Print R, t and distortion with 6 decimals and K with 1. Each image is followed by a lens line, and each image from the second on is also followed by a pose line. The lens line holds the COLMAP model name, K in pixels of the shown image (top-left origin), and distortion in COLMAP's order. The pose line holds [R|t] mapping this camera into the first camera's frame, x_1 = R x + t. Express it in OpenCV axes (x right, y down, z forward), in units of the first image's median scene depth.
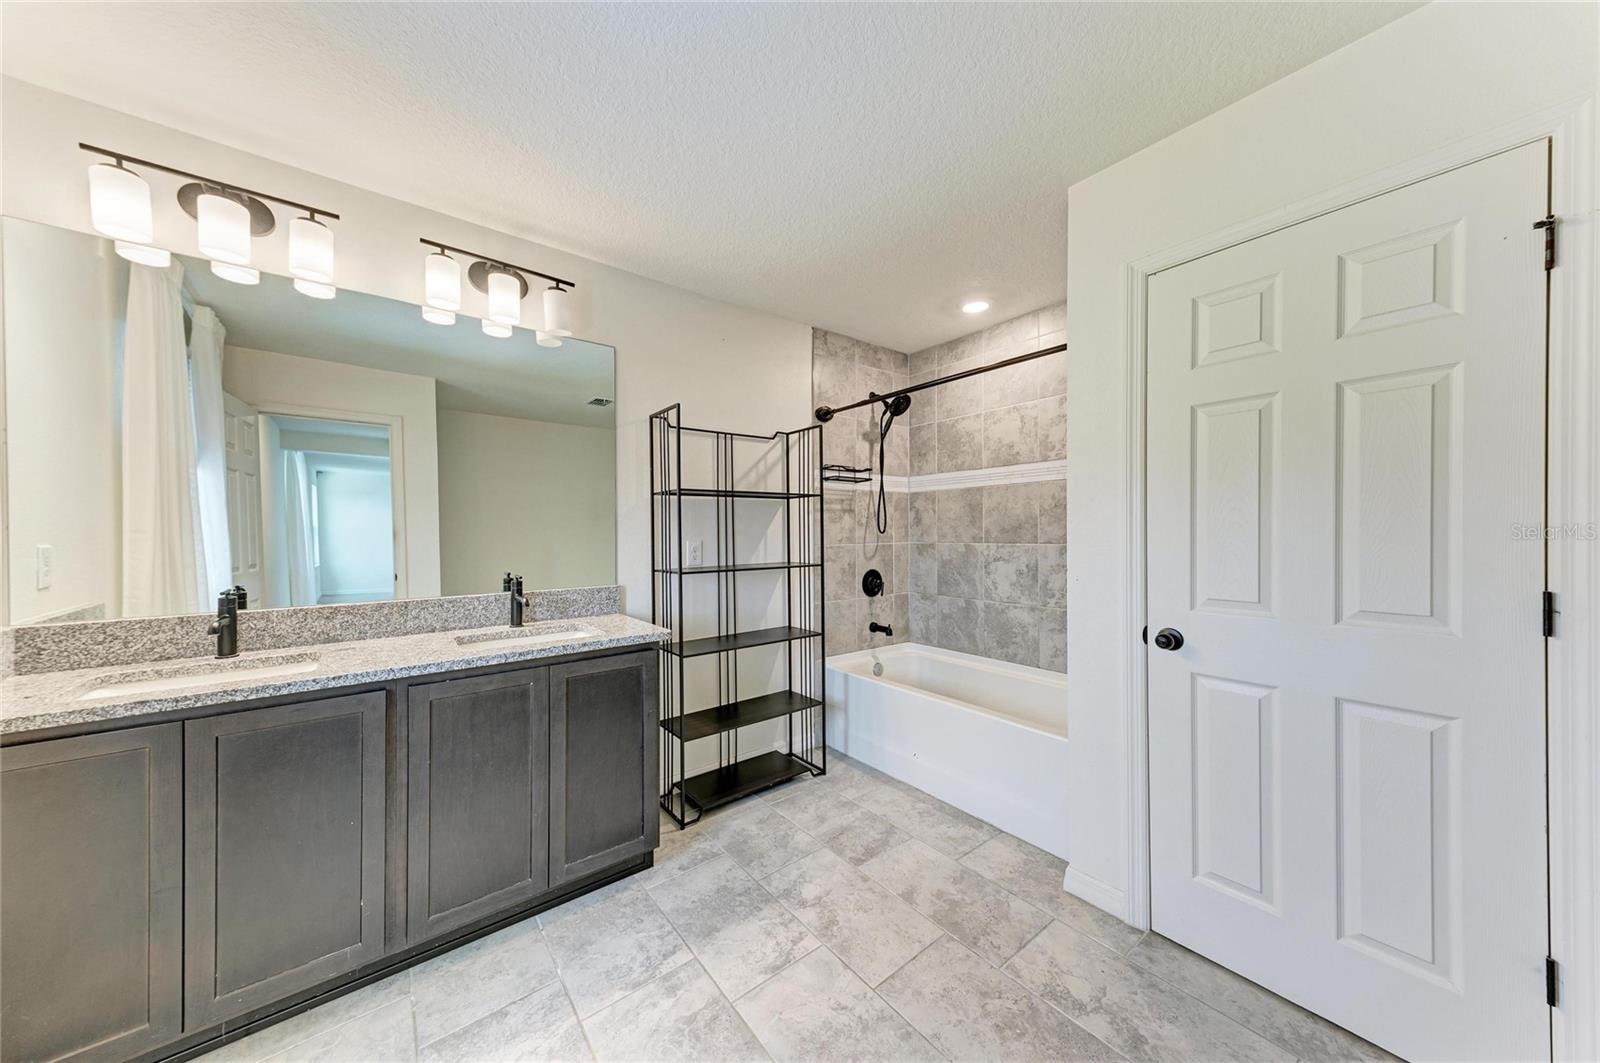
lens RADIAL K [[536.9, 0, 803.5], [0, 536.9, 531.8], [0, 0, 1]] dist [0.021976, -0.002973]
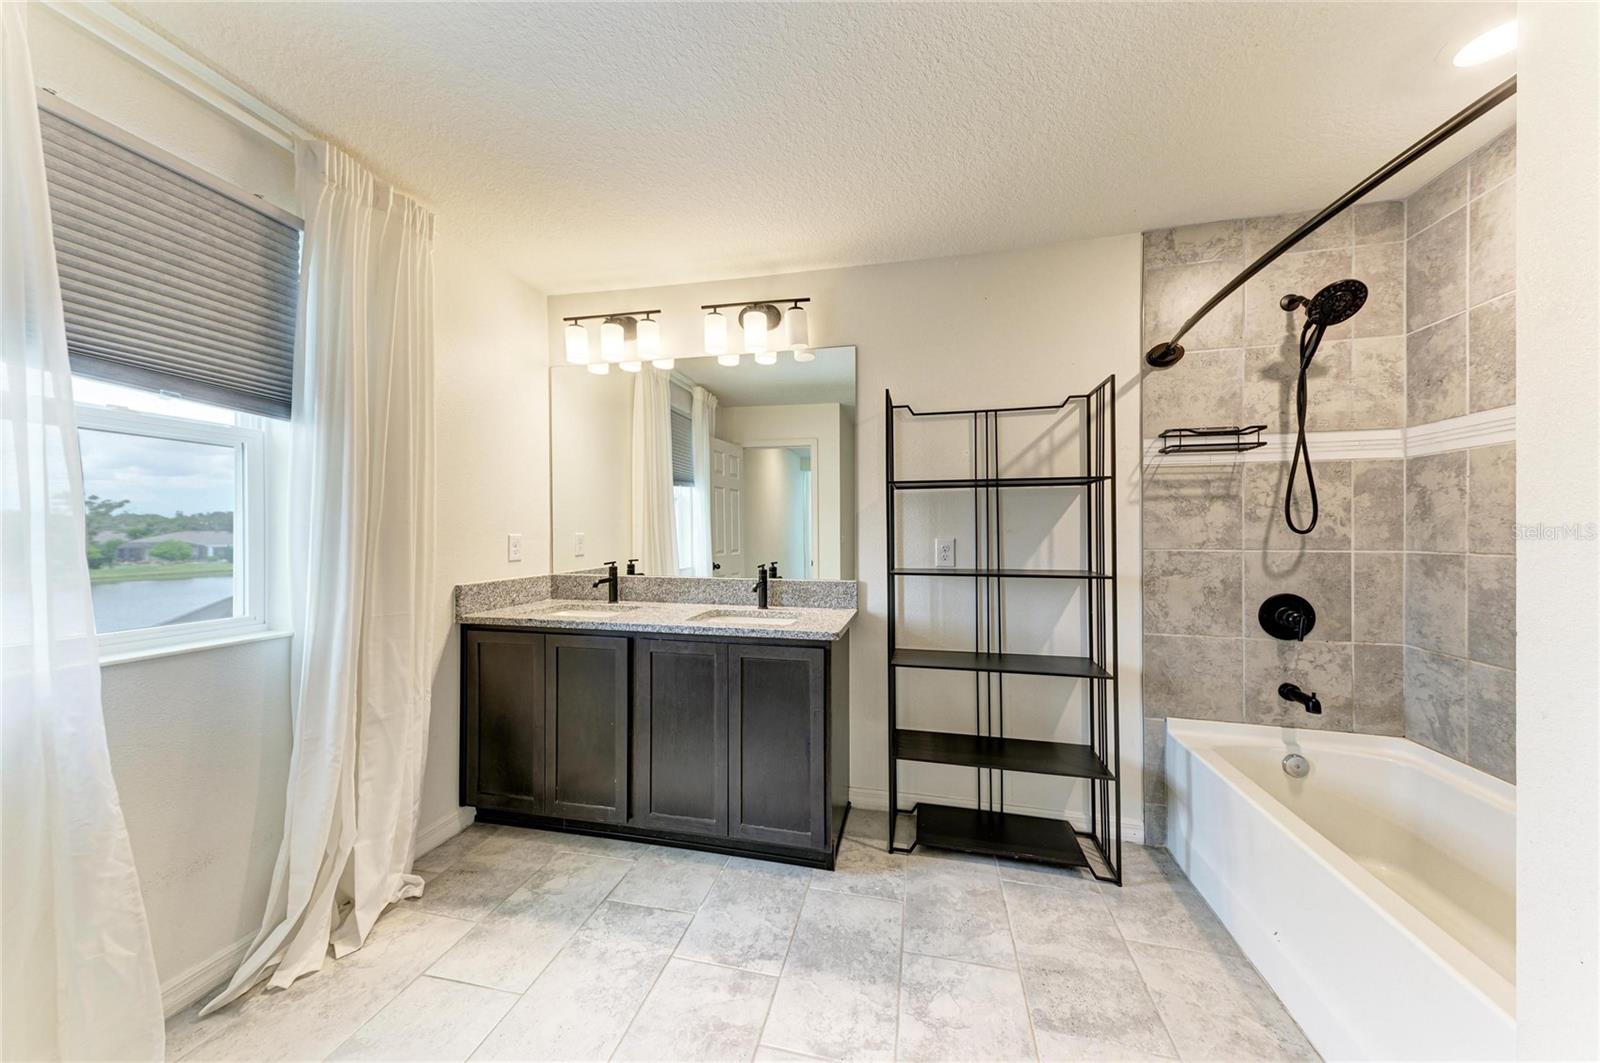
lens RADIAL K [[536.9, 0, 803.1], [0, 536.9, 527.3], [0, 0, 1]] dist [0.021976, -0.002973]
pose [[0.623796, 0.004437, -0.781575, 0.327615], [-0.005955, 0.999982, 0.000924, -0.001306], [0.781565, 0.004078, 0.623811, 0.254733]]
